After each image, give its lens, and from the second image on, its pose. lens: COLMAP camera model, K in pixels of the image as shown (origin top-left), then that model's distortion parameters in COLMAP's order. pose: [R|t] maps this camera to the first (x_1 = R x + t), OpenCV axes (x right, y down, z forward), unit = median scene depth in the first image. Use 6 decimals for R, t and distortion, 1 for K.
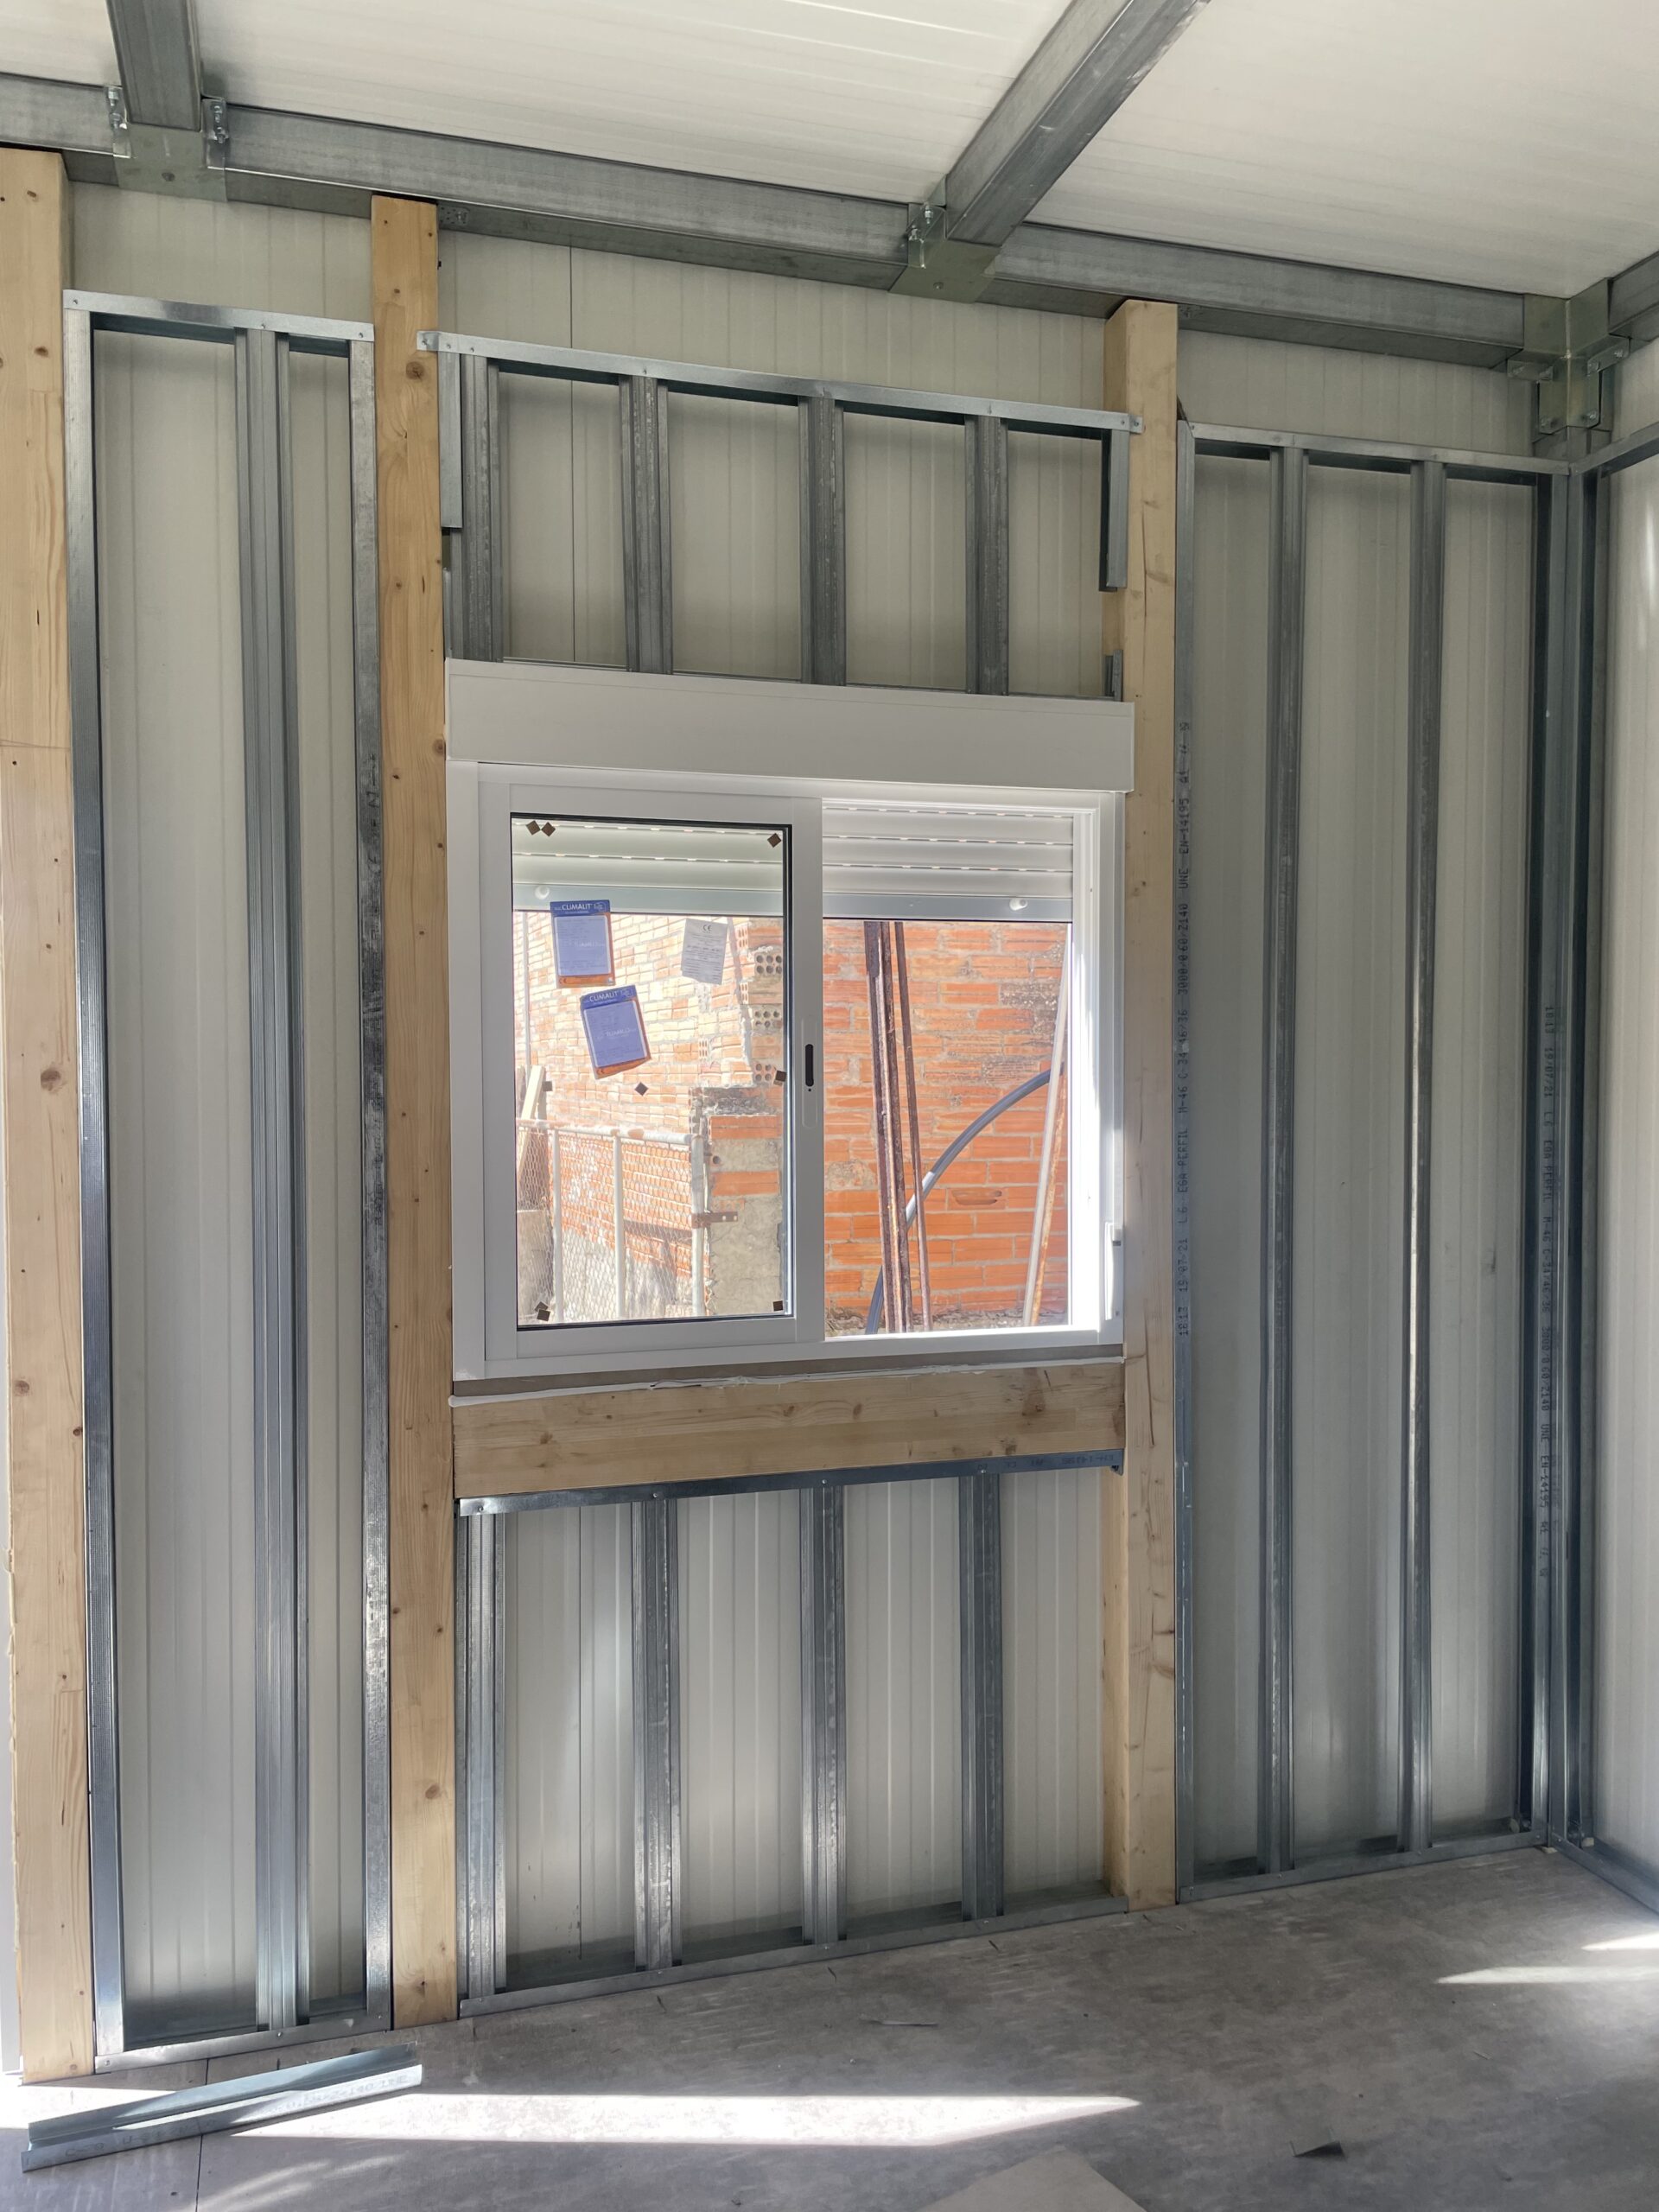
lens RADIAL K [[1688.6, 0, 815.7], [0, 1688.6, 1115.2], [0, 0, 1]] dist [0.088803, -0.126519]
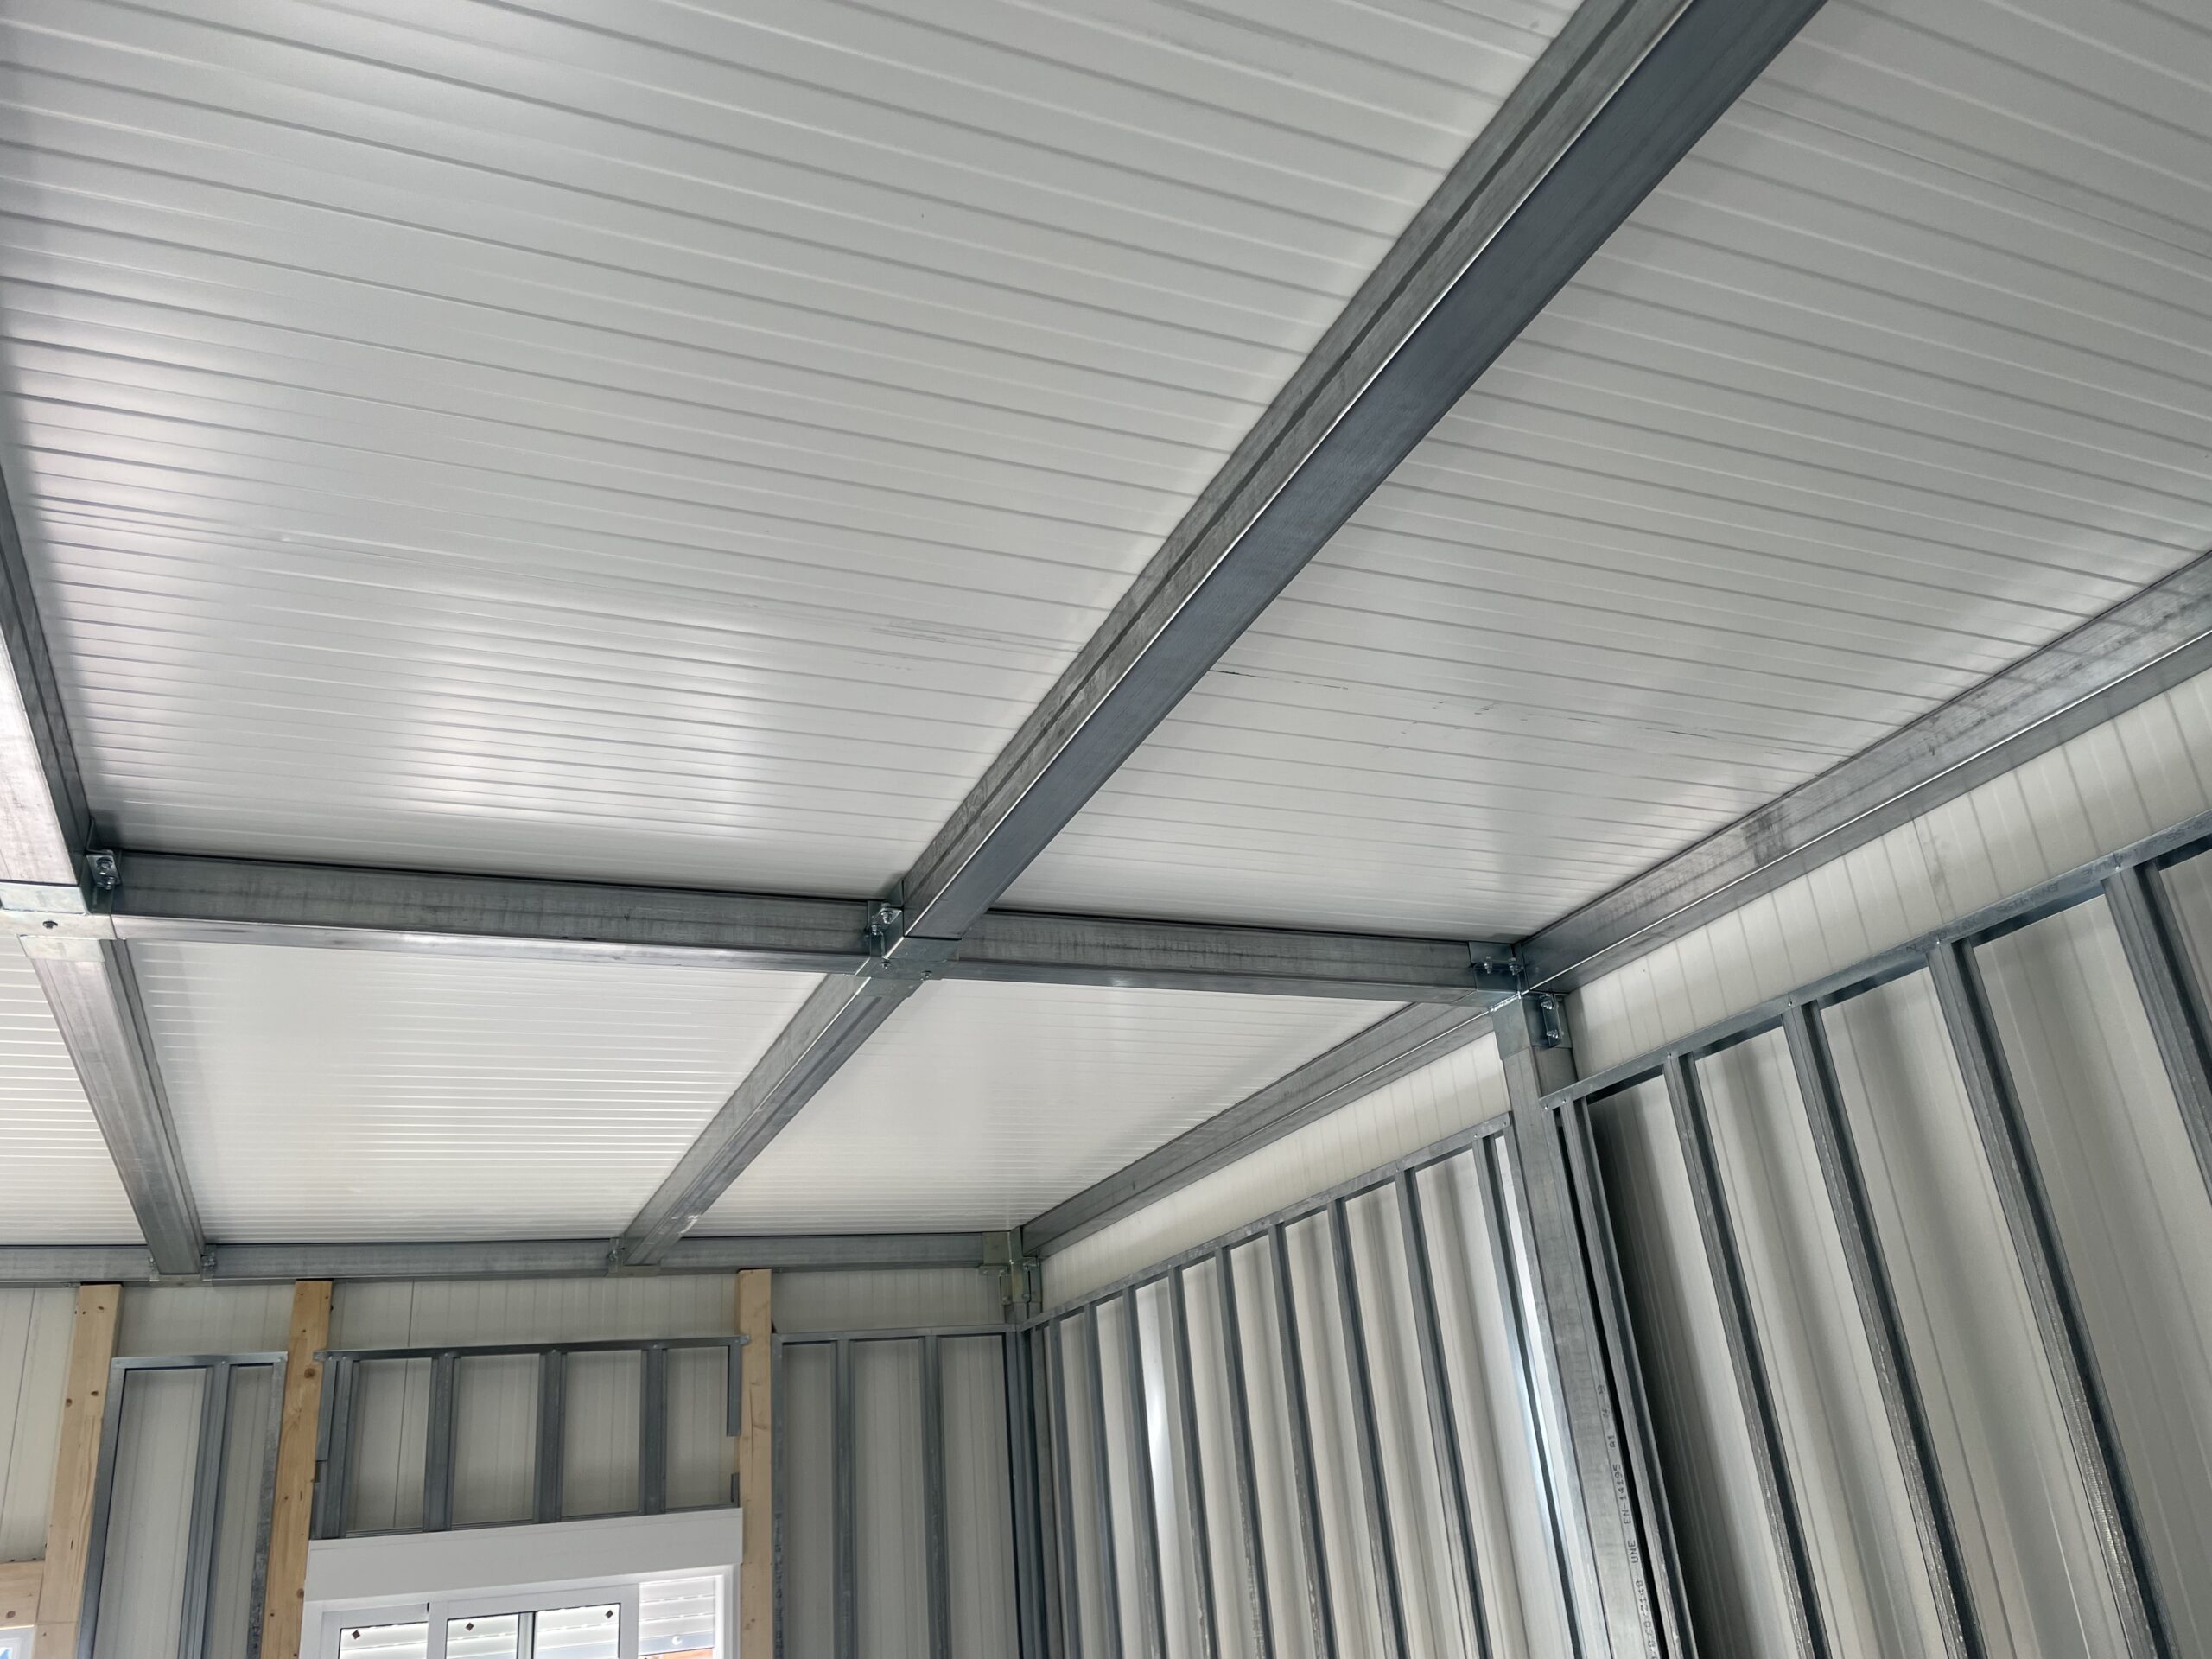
lens RADIAL K [[1688.6, 0, 1108.4], [0, 1688.6, 829.2], [0, 0, 1]] dist [0.088803, -0.126519]
pose [[0.990068, -0.031034, 0.137120, 0.333417], [0.086735, 0.902428, -0.422019, -0.098570], [-0.110644, 0.429721, 0.896157, -0.870552]]
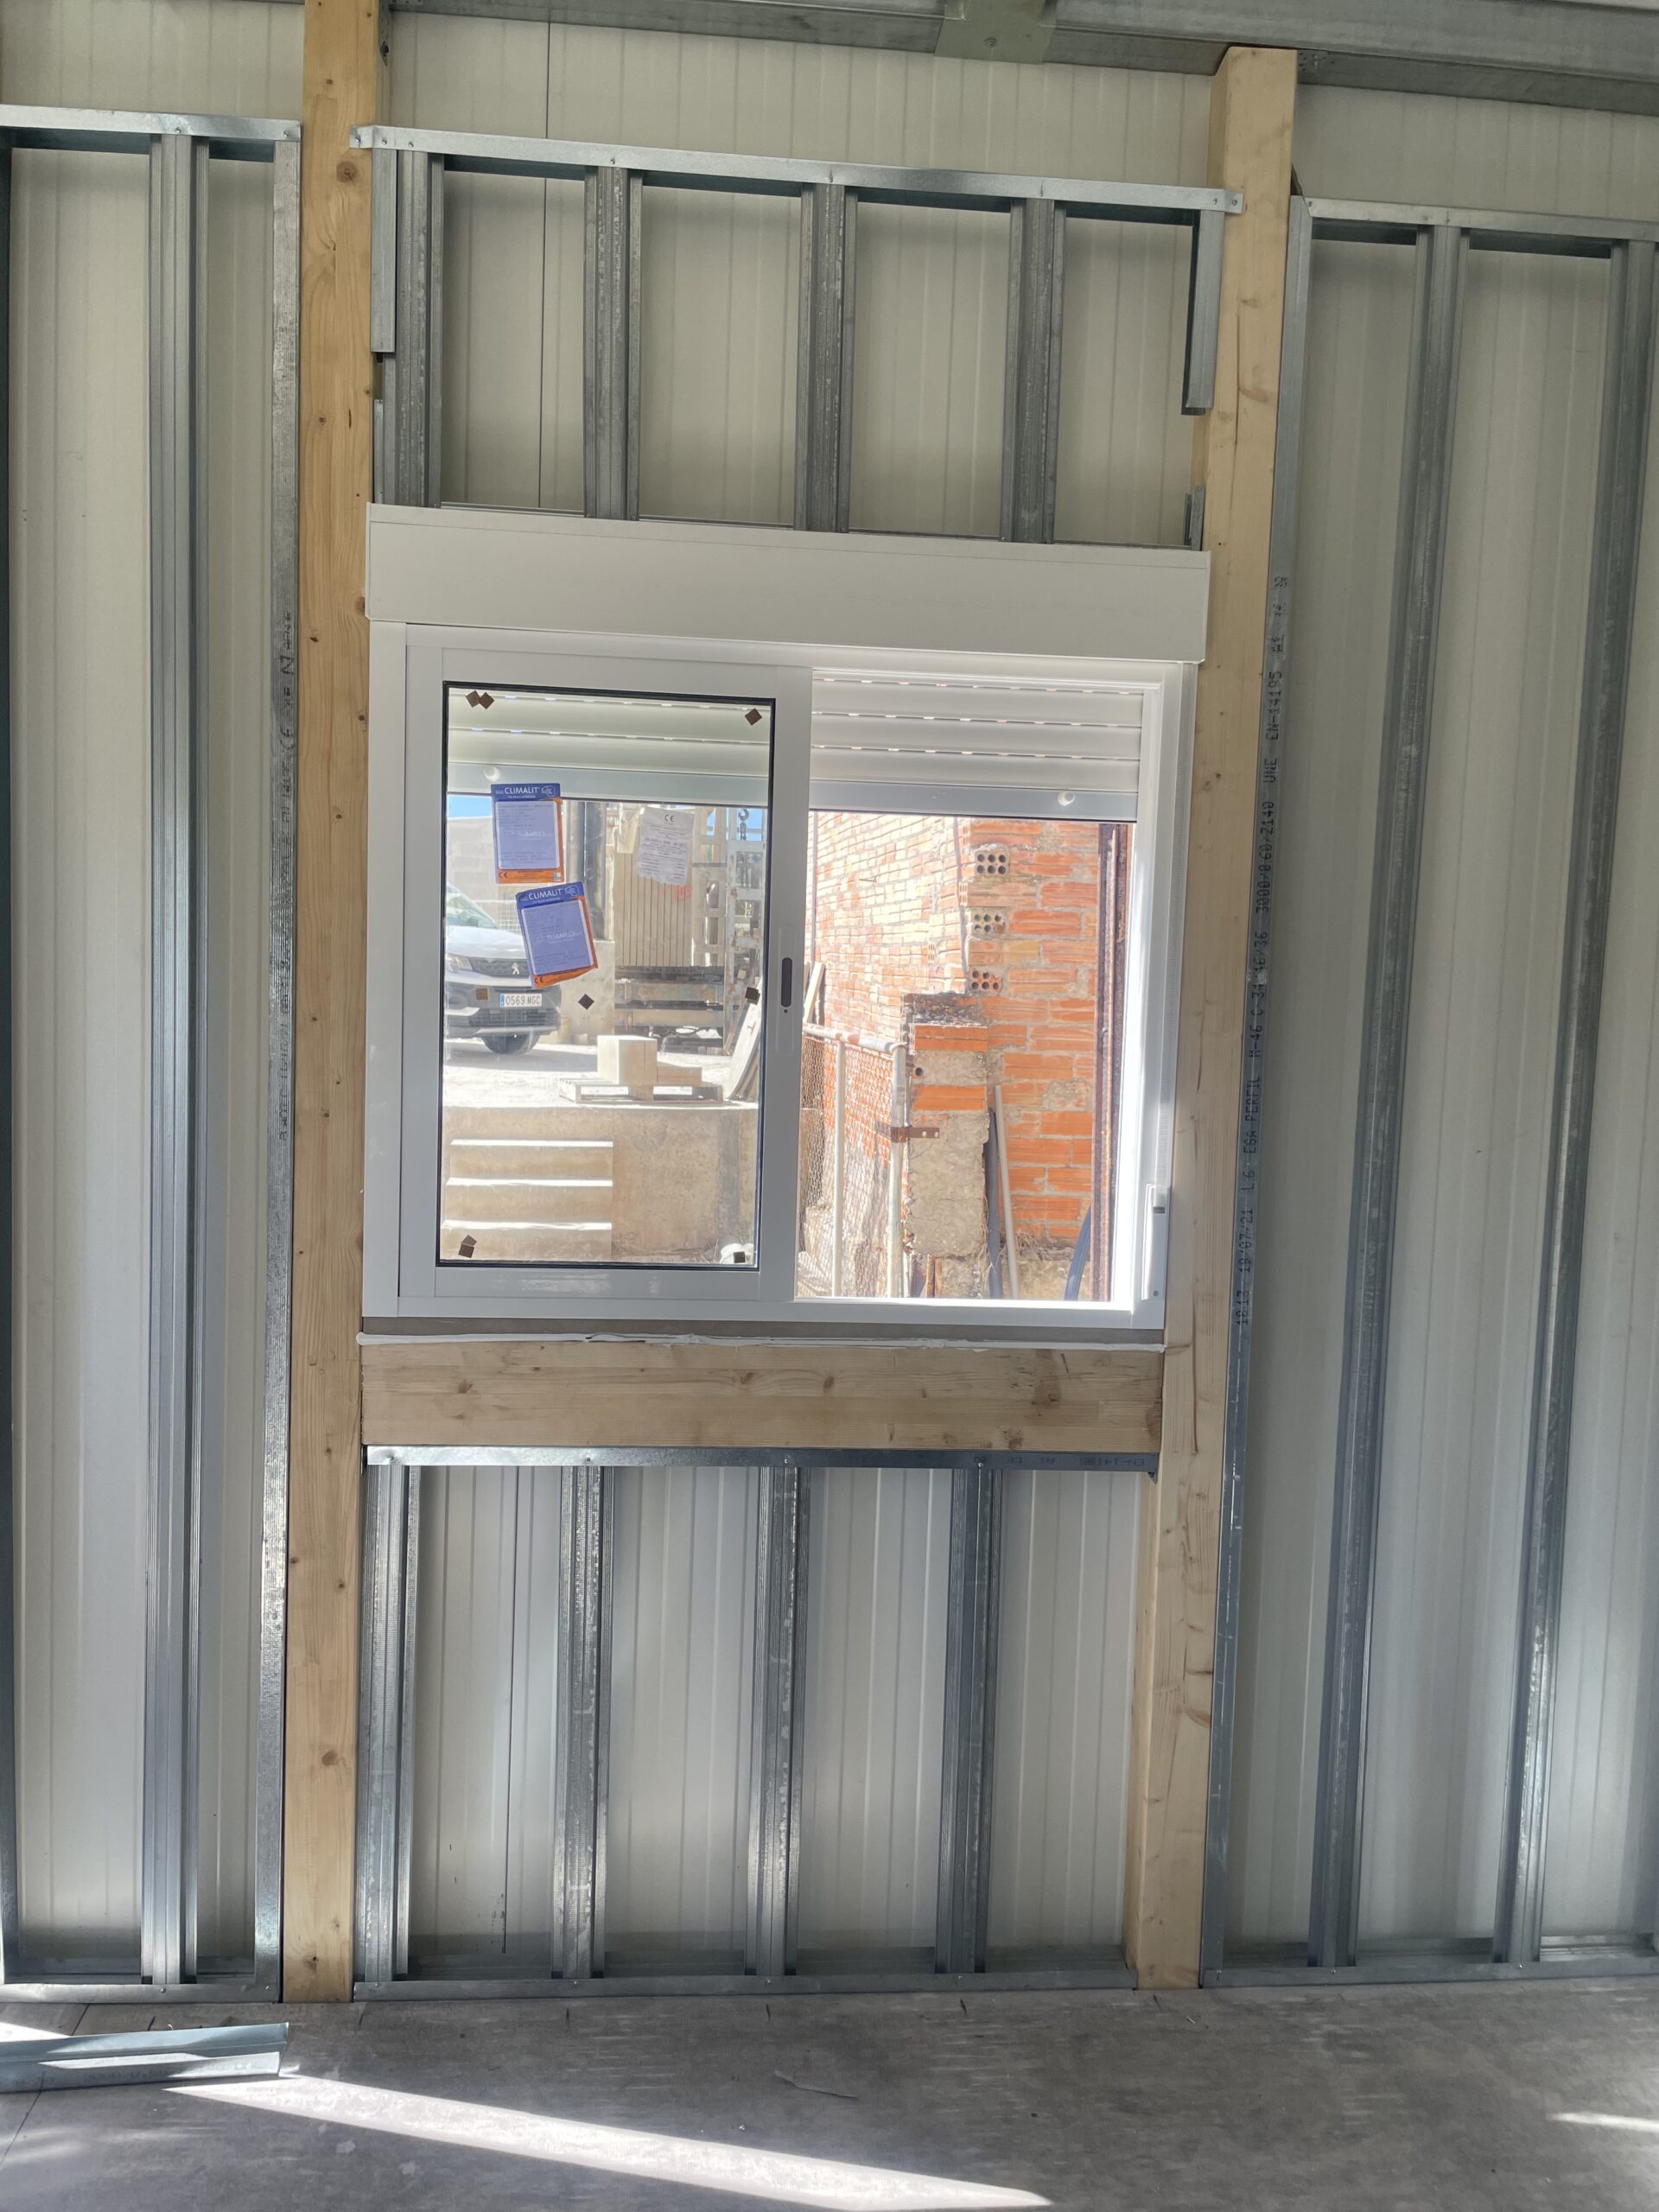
lens RADIAL K [[1688.6, 0, 843.7], [0, 1688.6, 1085.1], [0, 0, 1]] dist [0.088803, -0.126519]
pose [[0.978120, 0.052858, -0.201212, 0.190858], [-0.044258, 0.997914, 0.047006, -0.018125], [0.203277, -0.037073, 0.978419, 0.153873]]
